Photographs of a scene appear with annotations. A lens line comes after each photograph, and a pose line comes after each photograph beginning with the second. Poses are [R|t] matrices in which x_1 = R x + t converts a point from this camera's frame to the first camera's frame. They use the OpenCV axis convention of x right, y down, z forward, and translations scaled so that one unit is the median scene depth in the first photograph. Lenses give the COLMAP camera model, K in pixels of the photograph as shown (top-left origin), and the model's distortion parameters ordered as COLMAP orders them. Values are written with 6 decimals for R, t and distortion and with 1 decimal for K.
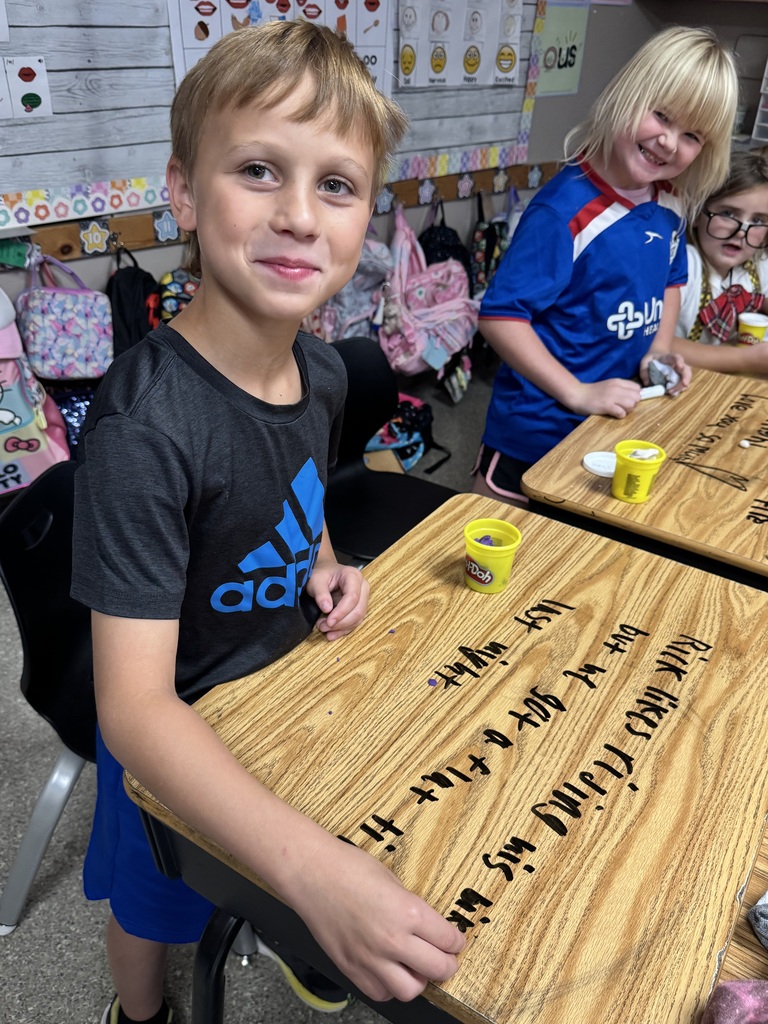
lens RADIAL K [[832.5, 0, 384.0], [0, 832.5, 512.0], [0, 0, 1]] dist [-0.052592, -0.001924]
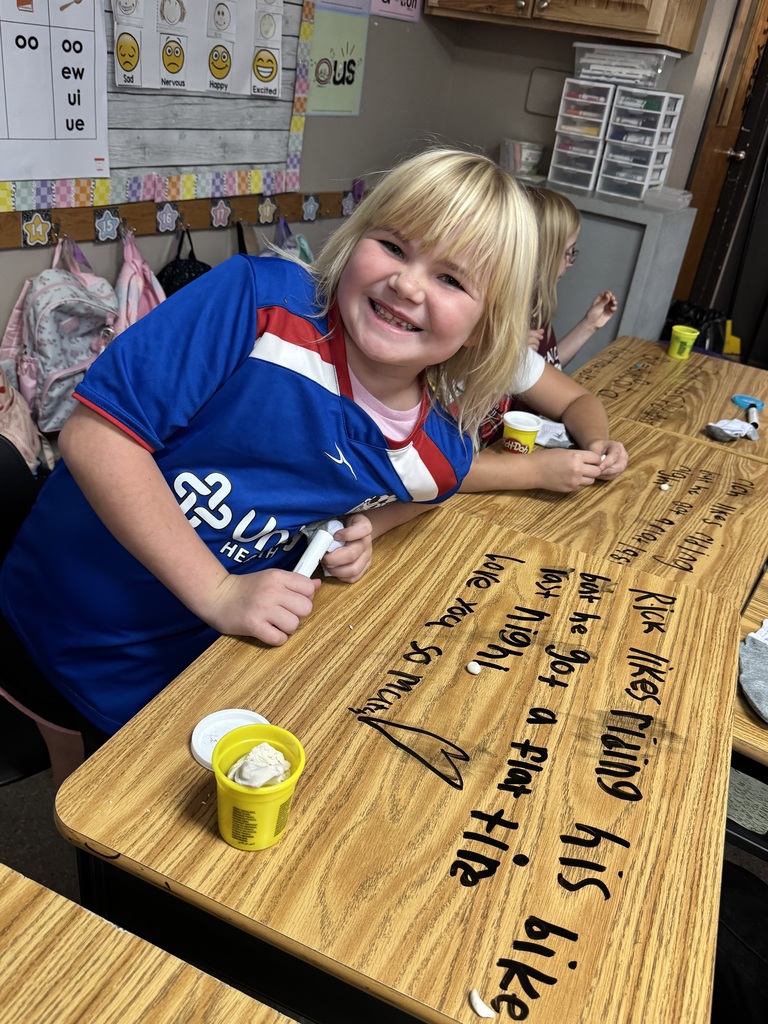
lens RADIAL K [[836.9, 0, 384.0], [0, 836.9, 512.0], [0, 0, 1]] dist [0.043682, -0.115596]
pose [[0.977559, 0.002200, 0.210652, 0.094016], [0.003456, 0.999643, -0.026478, -0.076144], [-0.210635, 0.026611, 0.977202, 0.151873]]
